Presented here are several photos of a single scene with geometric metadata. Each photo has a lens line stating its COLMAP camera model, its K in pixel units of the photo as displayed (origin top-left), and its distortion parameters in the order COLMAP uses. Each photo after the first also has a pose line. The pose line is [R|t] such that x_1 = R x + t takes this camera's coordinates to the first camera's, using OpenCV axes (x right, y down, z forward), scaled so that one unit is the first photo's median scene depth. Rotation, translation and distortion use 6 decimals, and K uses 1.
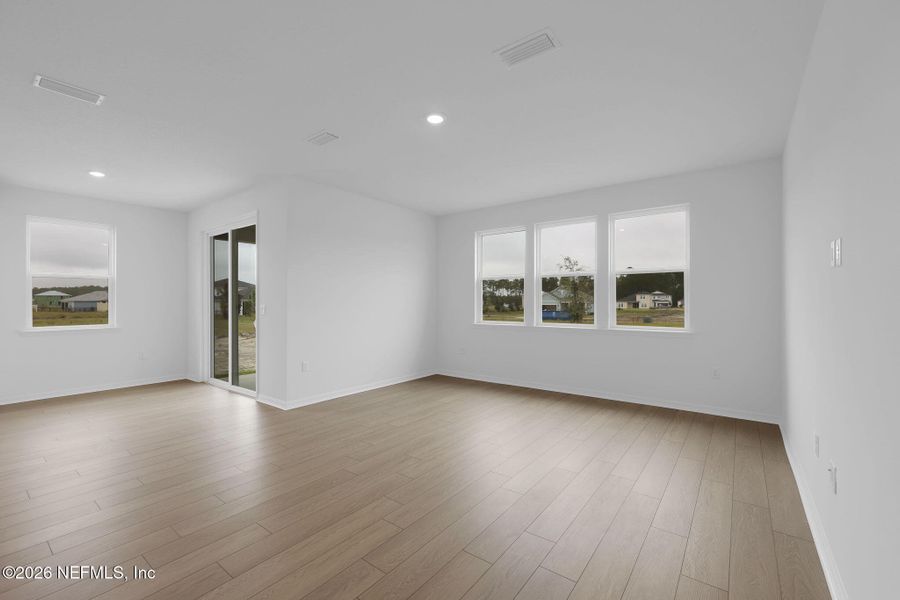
lens RADIAL K [[388.3, 0, 447.3], [0, 388.3, 294.6], [0, 0, 1]] dist [0.002661, 0.000000]
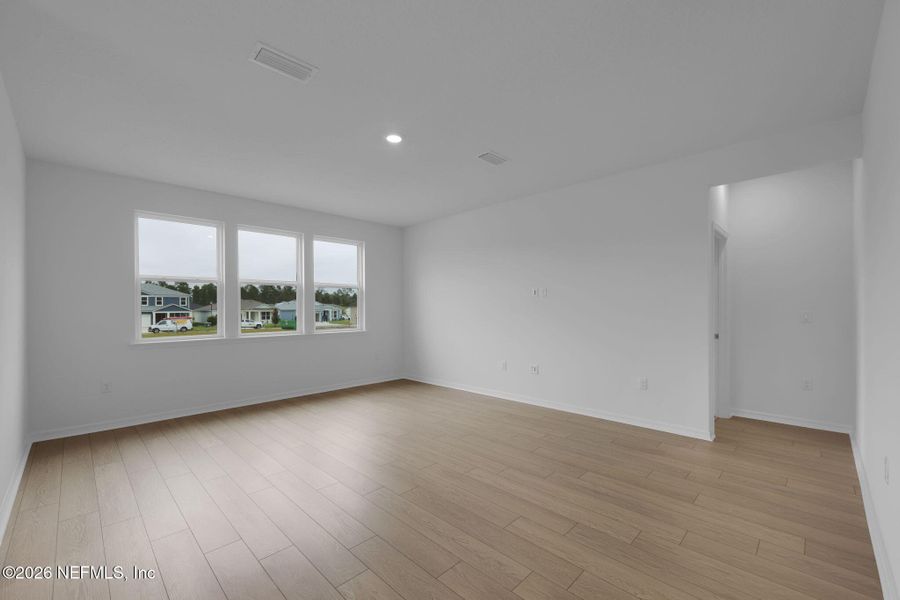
lens RADIAL K [[372.2, 0, 453.4], [0, 372.2, 304.0], [0, 0, 1]] dist [0.004226, -0.000015]
pose [[0.112835, 0.014013, 0.993515, -0.522757], [-0.011213, 0.999855, -0.012829, 0.008263], [-0.993550, -0.009692, 0.112976, 0.368257]]
